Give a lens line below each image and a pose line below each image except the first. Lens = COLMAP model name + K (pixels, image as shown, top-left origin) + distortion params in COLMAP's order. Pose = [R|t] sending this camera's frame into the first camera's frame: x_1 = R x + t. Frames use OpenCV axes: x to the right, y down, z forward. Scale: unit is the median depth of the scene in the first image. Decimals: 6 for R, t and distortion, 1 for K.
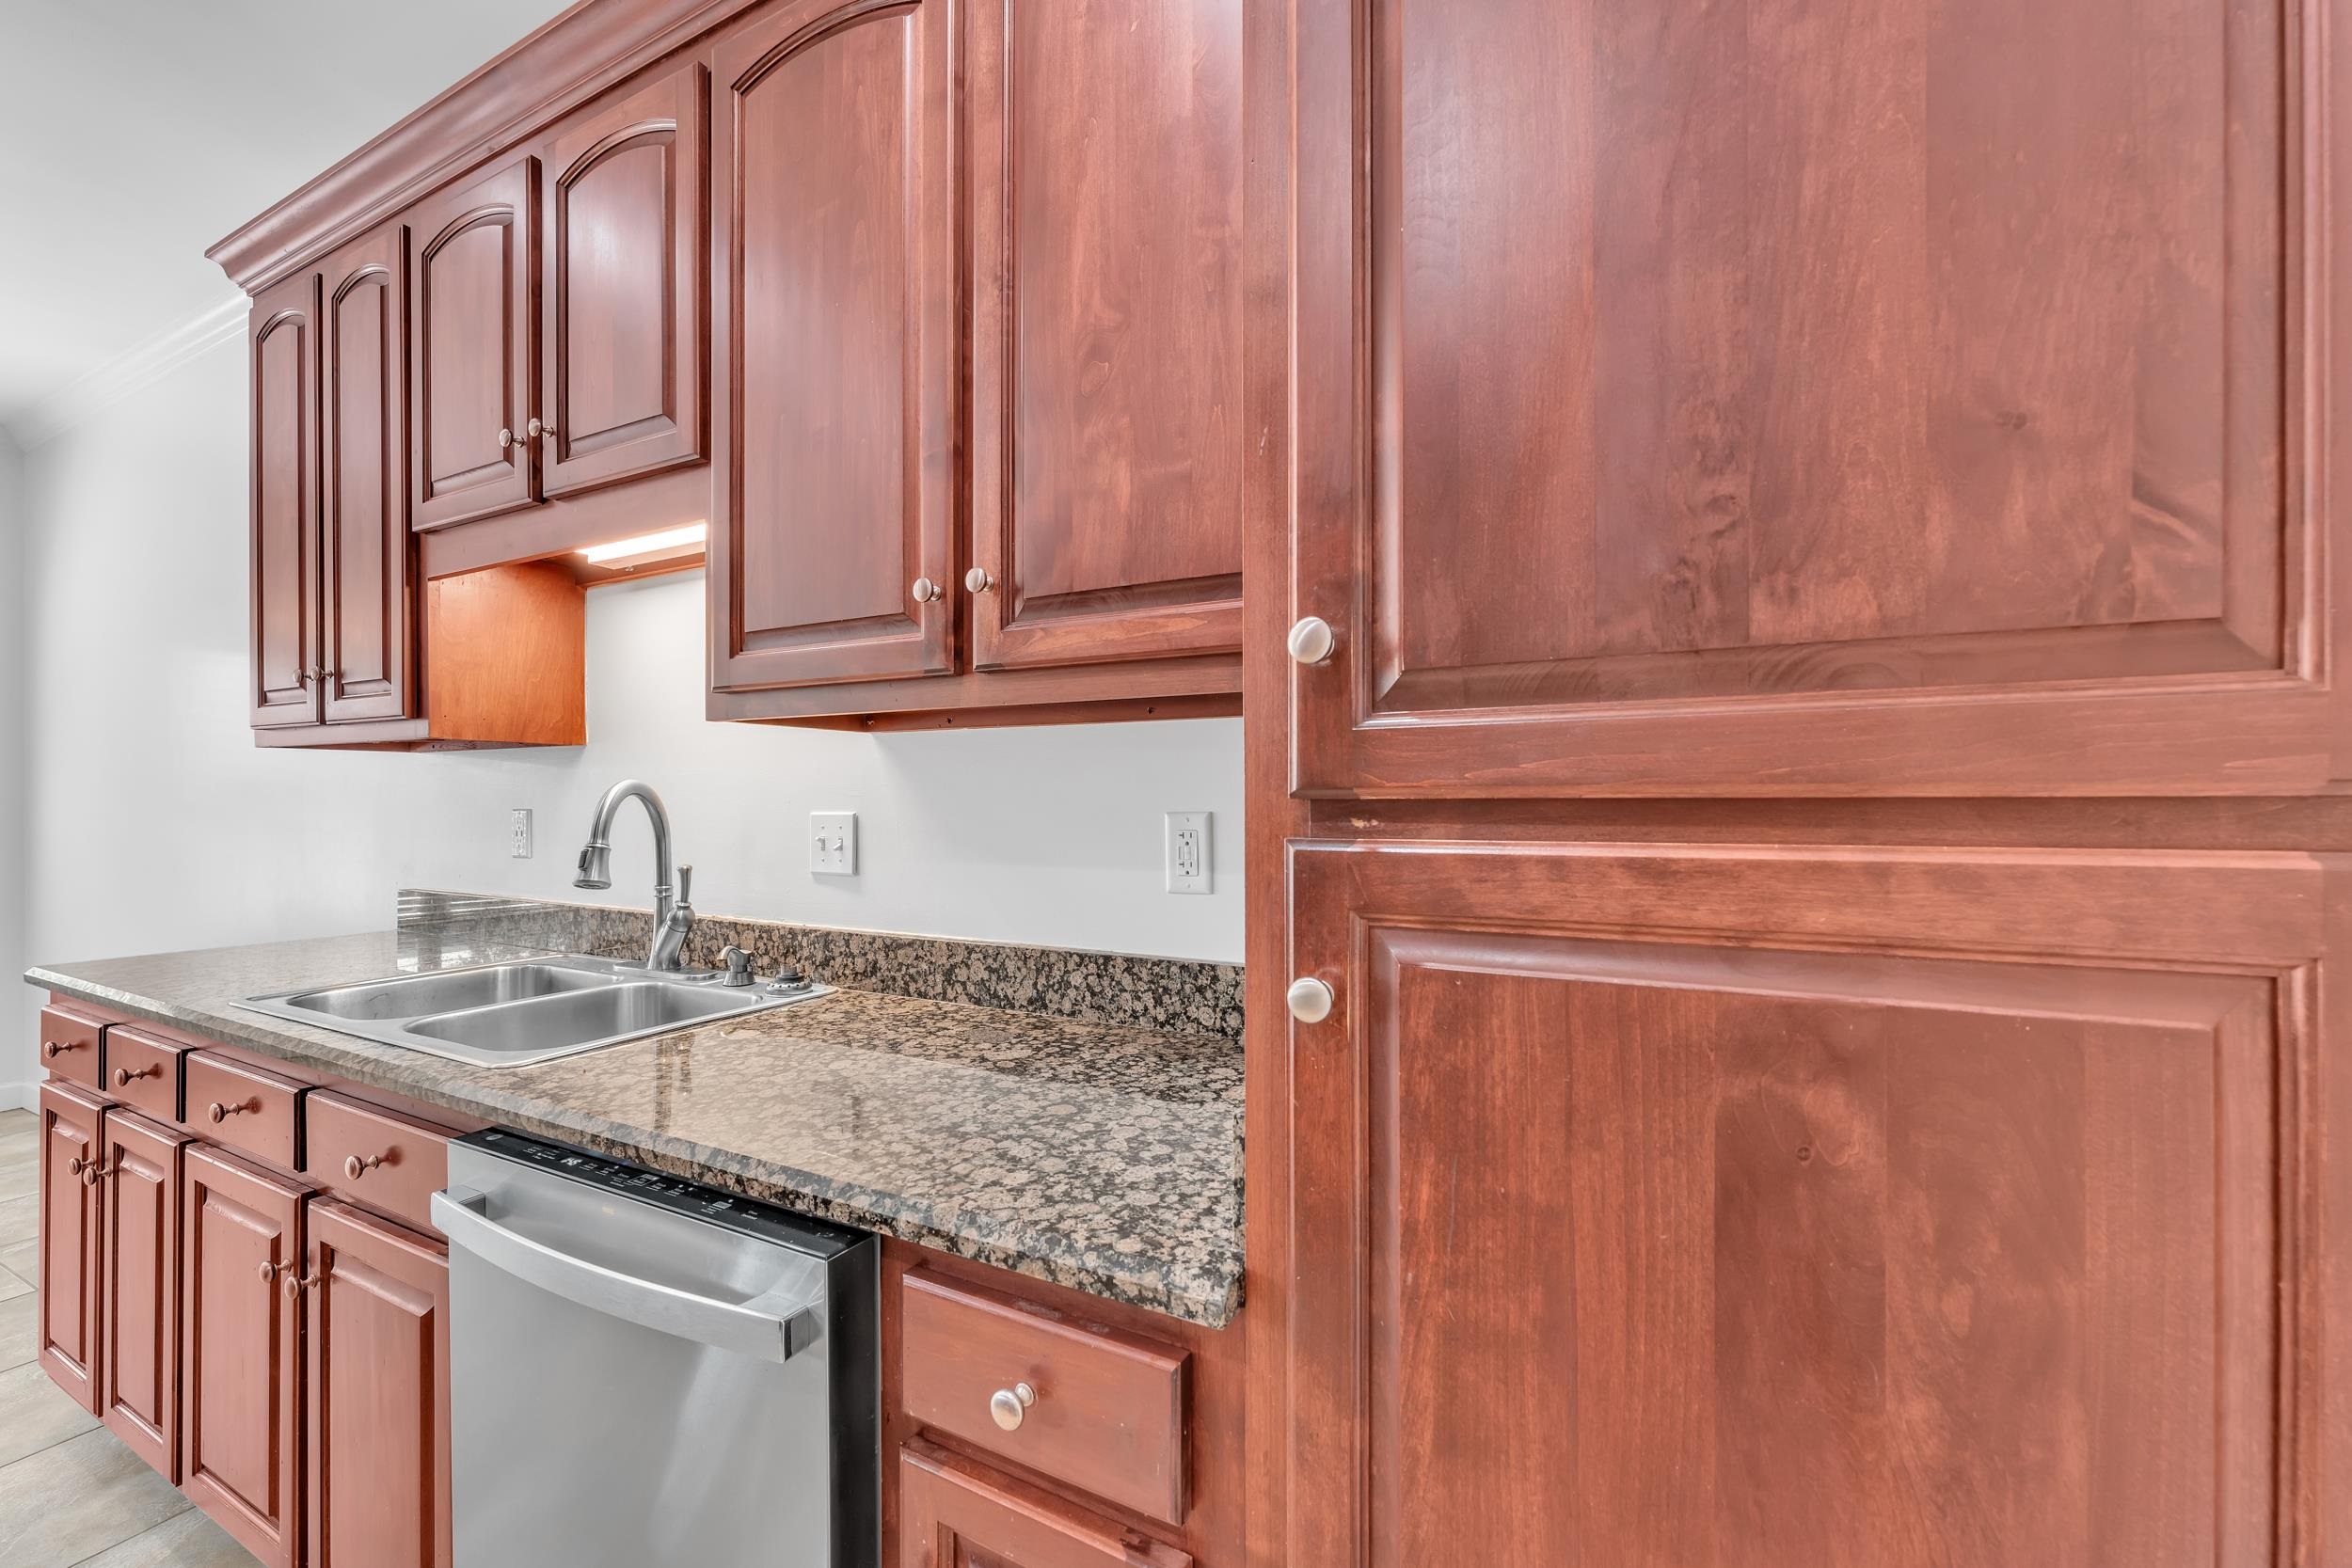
lens RADIAL K [[943.3, 0, 1171.0], [0, 943.3, 794.1], [0, 0, 1]] dist [-0.000622, 0.000240]
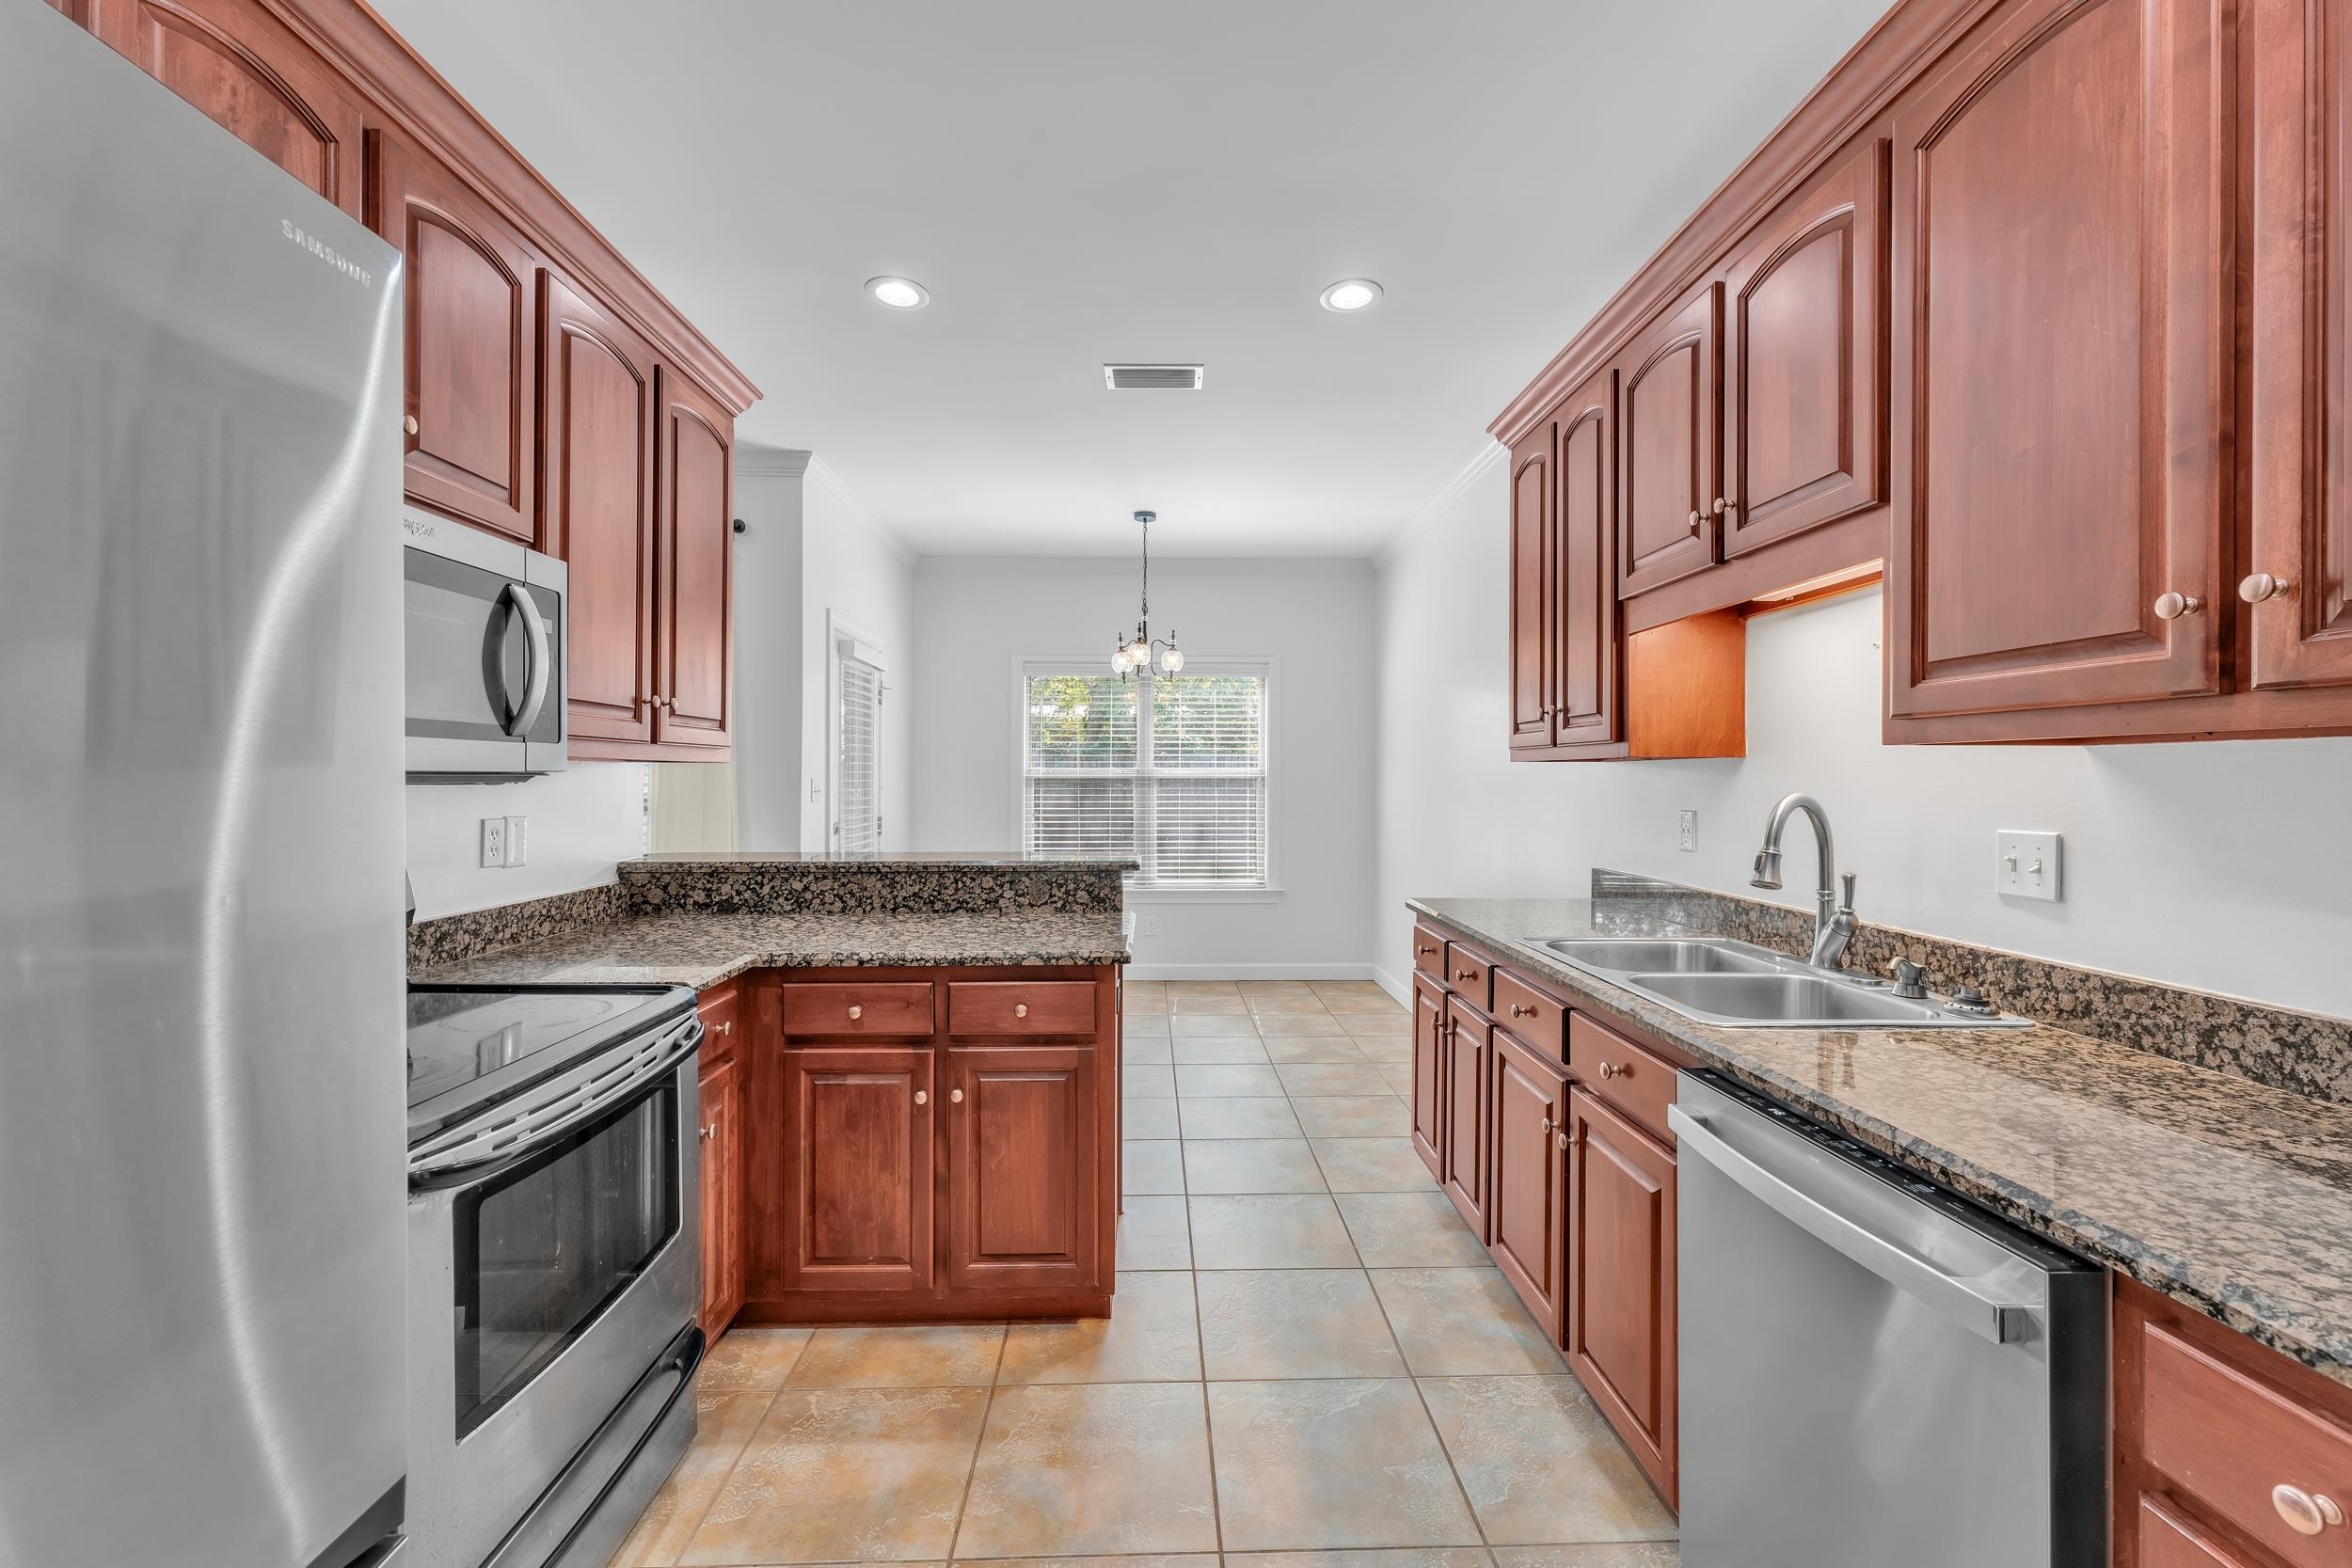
lens RADIAL K [[939.1, 0, 1181.5], [0, 939.1, 779.1], [0, 0, 1]] dist [0.000649, -0.000058]
pose [[0.489916, 0.002459, -0.871766, 0.049468], [-0.001901, 0.999997, 0.001752, -0.040617], [0.871767, 0.000799, 0.489919, -0.224941]]
